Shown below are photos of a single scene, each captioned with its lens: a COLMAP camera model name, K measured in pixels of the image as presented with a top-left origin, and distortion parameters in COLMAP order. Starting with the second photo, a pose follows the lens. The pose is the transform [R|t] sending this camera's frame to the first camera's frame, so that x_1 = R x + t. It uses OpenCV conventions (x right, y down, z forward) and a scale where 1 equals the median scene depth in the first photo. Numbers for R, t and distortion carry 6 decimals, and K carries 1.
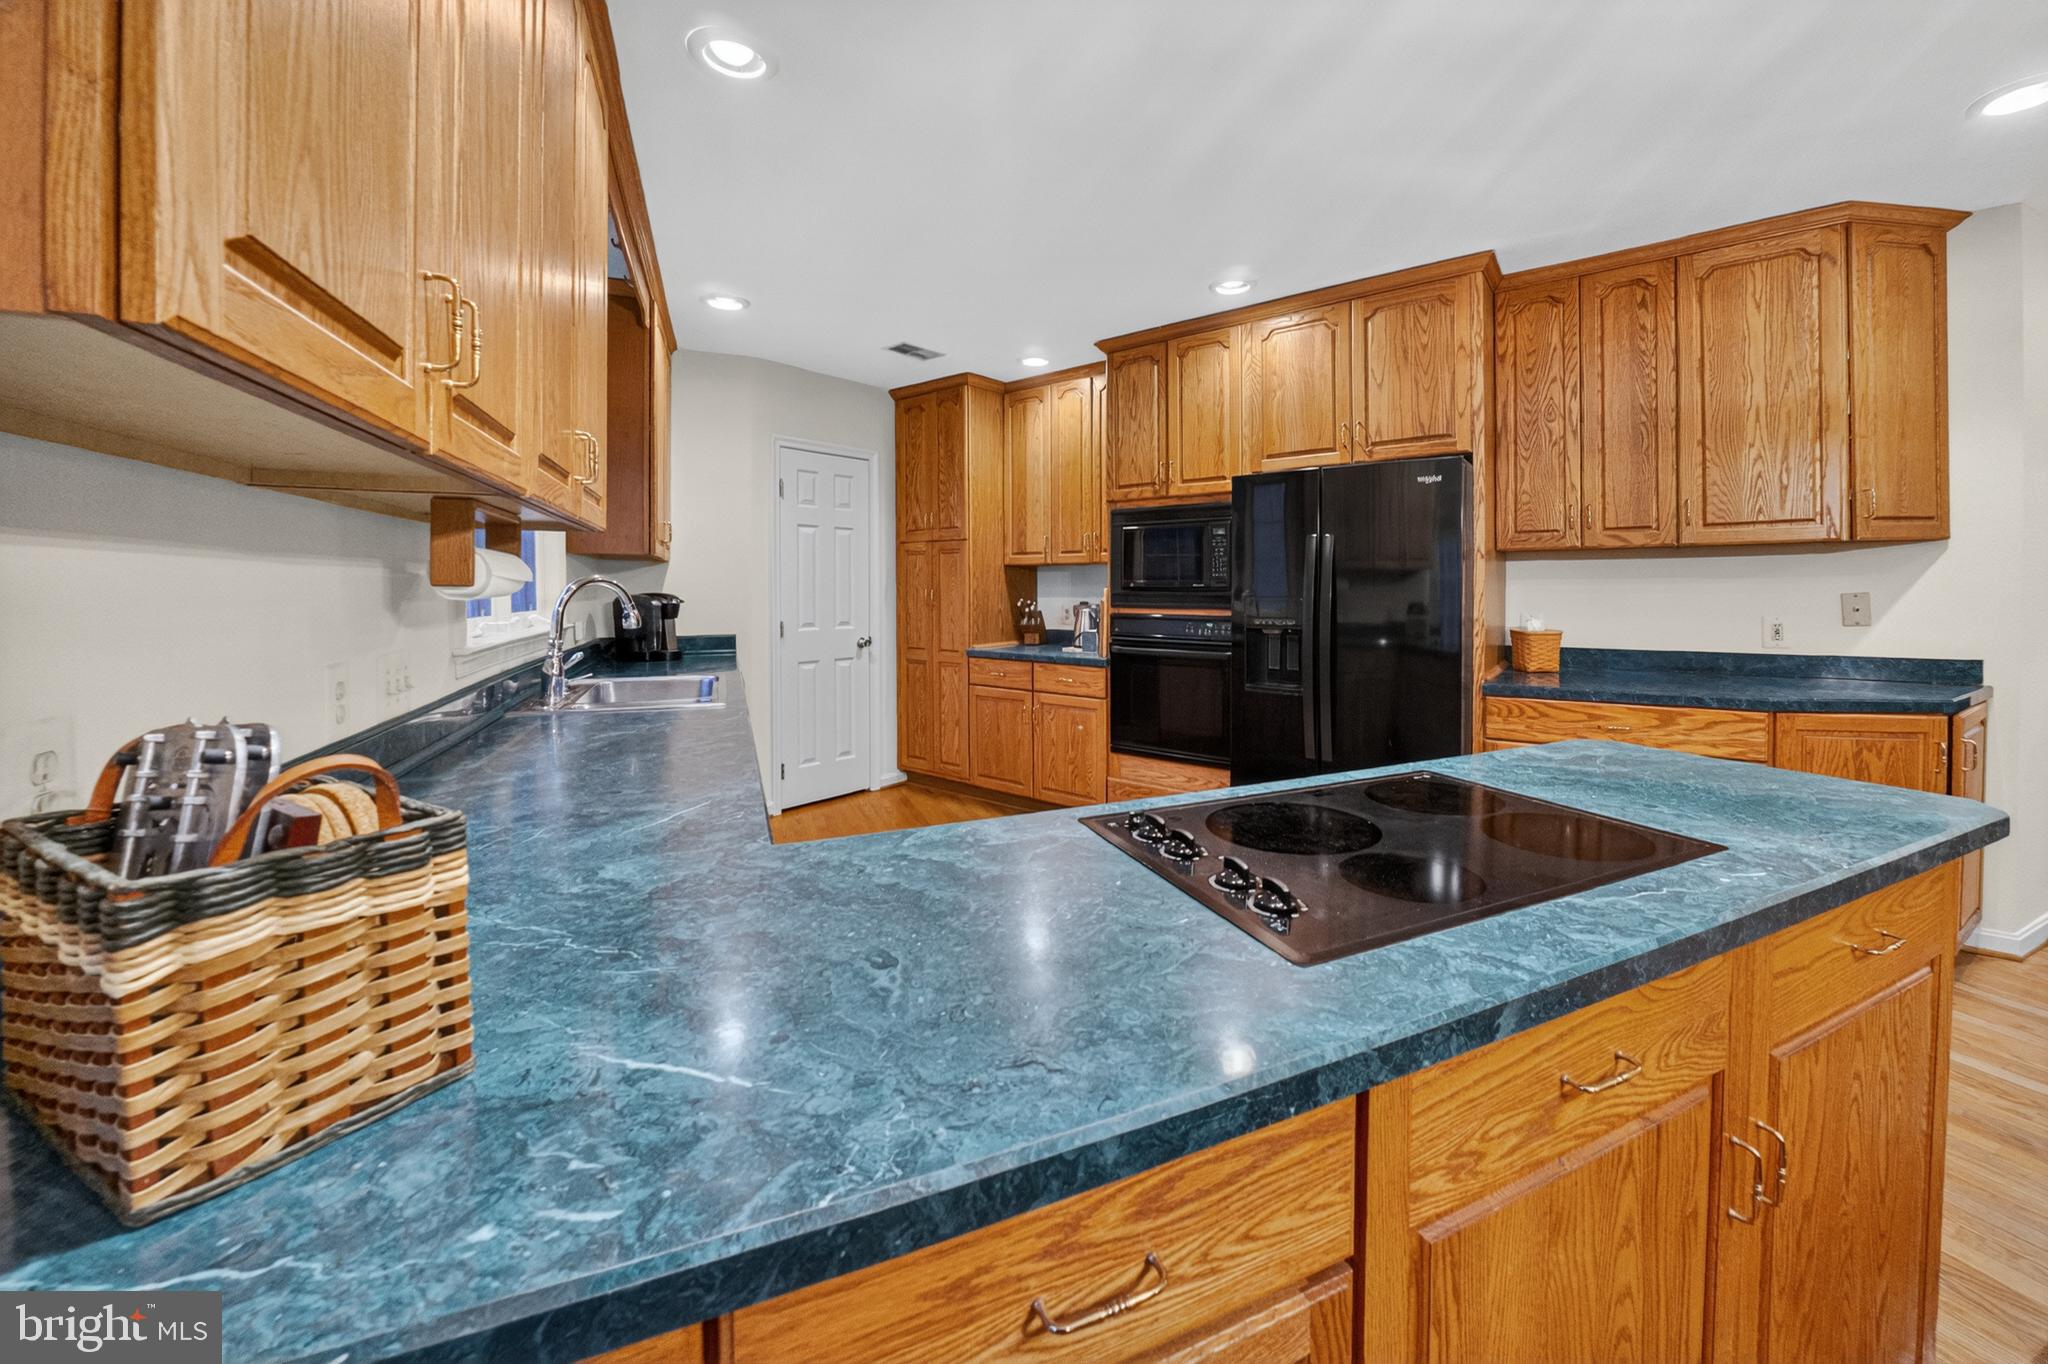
lens RADIAL K [[741.6, 0, 1024.0], [0, 741.6, 646.9], [0, 0, 1]] dist [-0.018686, 0.000065]
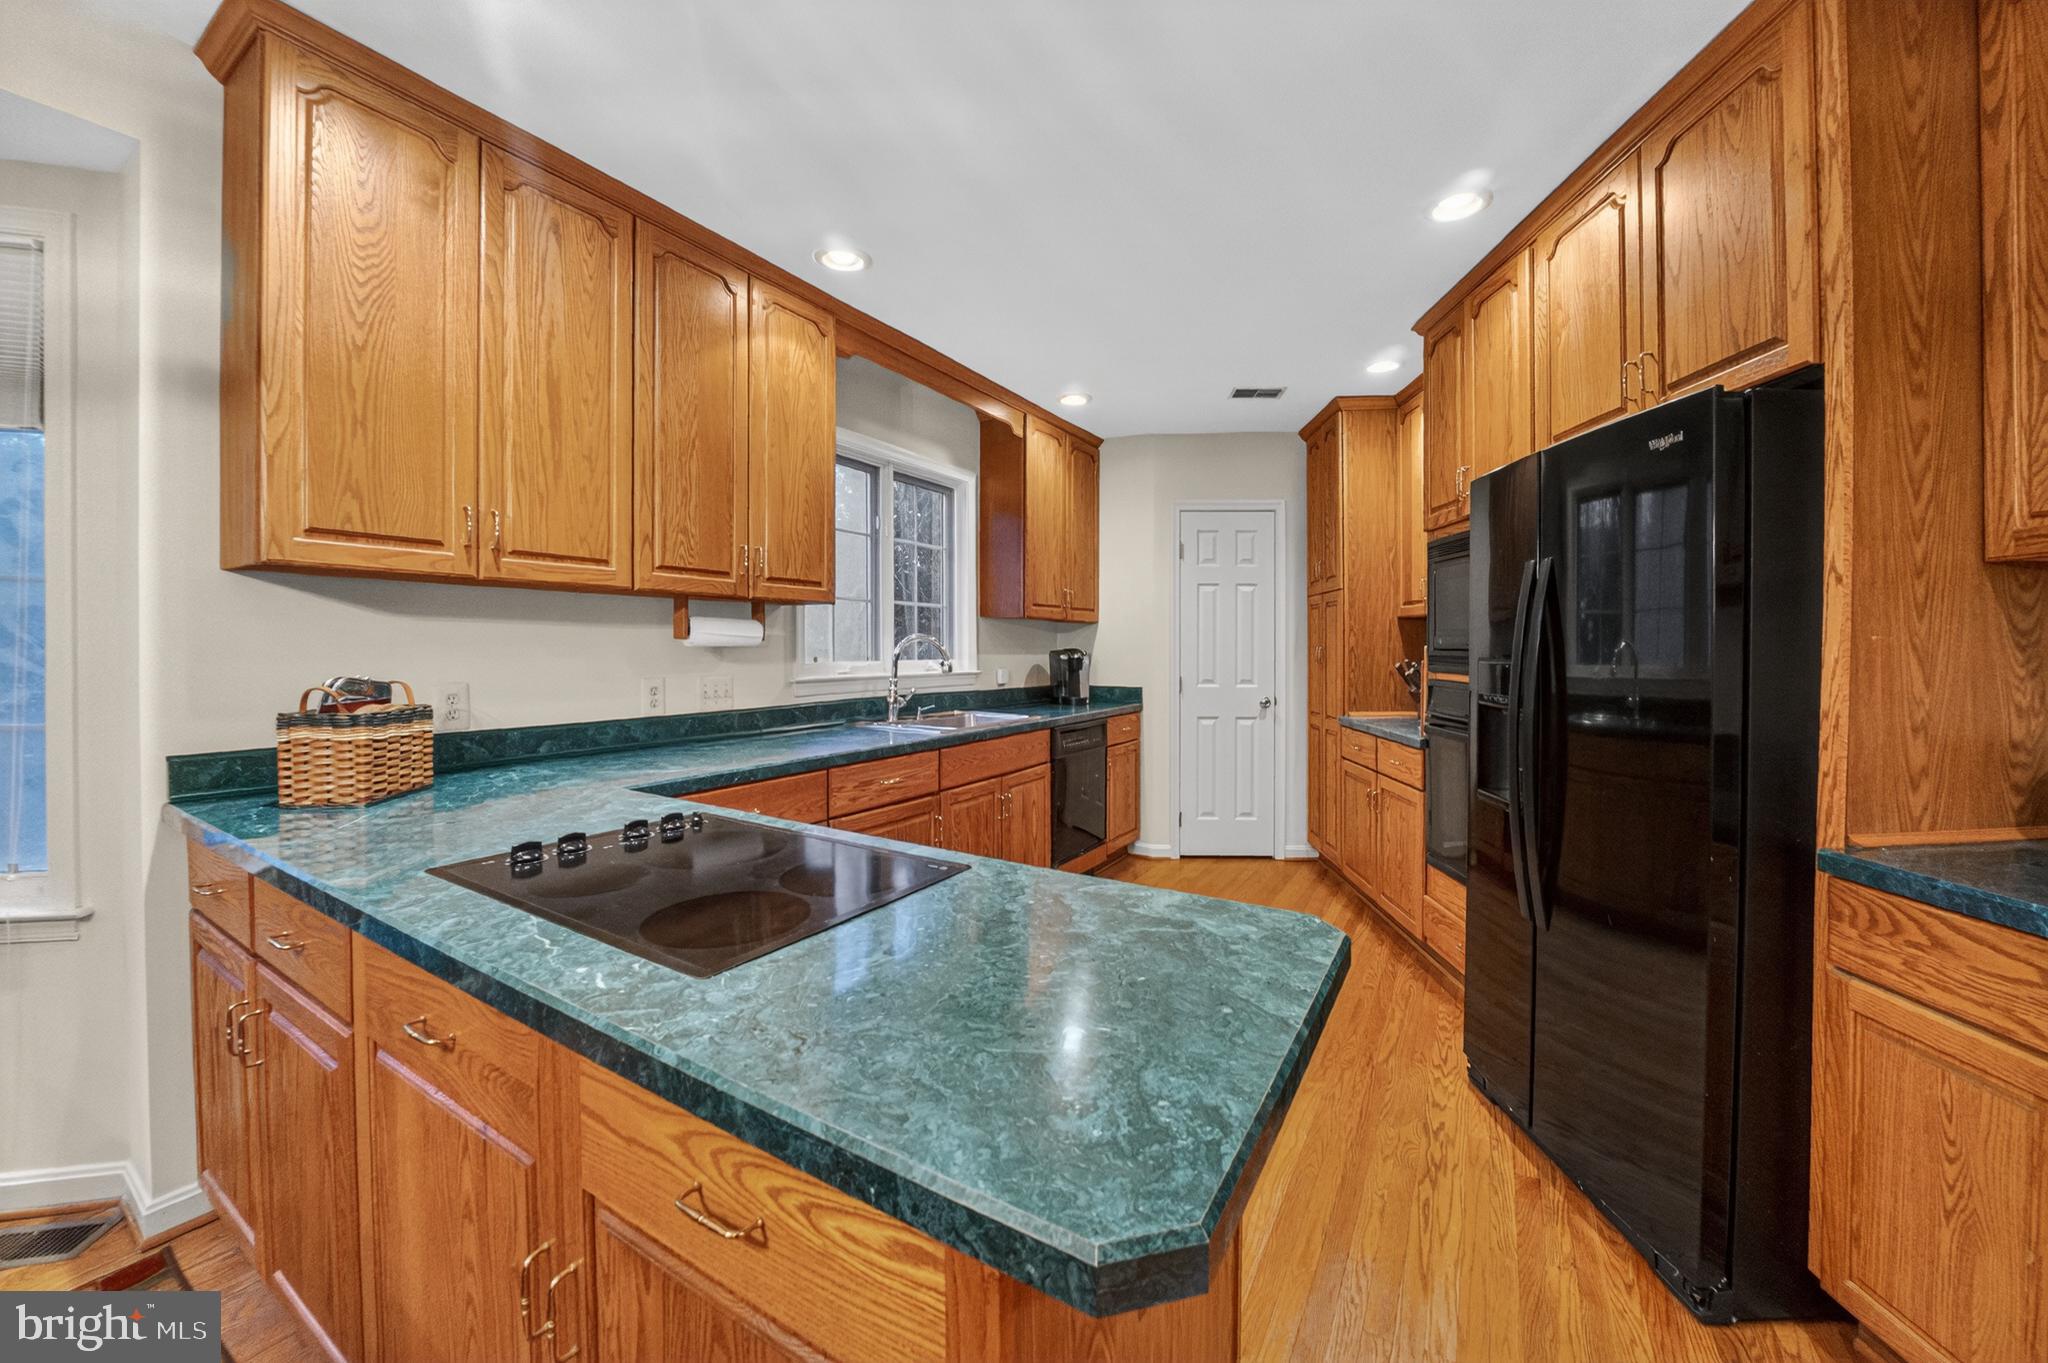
lens RADIAL K [[766.0, 0, 1022.7], [0, 766.0, 660.6], [0, 0, 1]] dist [-0.015544, 0.000108]
pose [[0.596894, 0.023243, -0.801983, 0.647088], [-0.076737, 0.996652, -0.028229, -0.014149], [0.798642, 0.078392, 0.596679, 0.282730]]
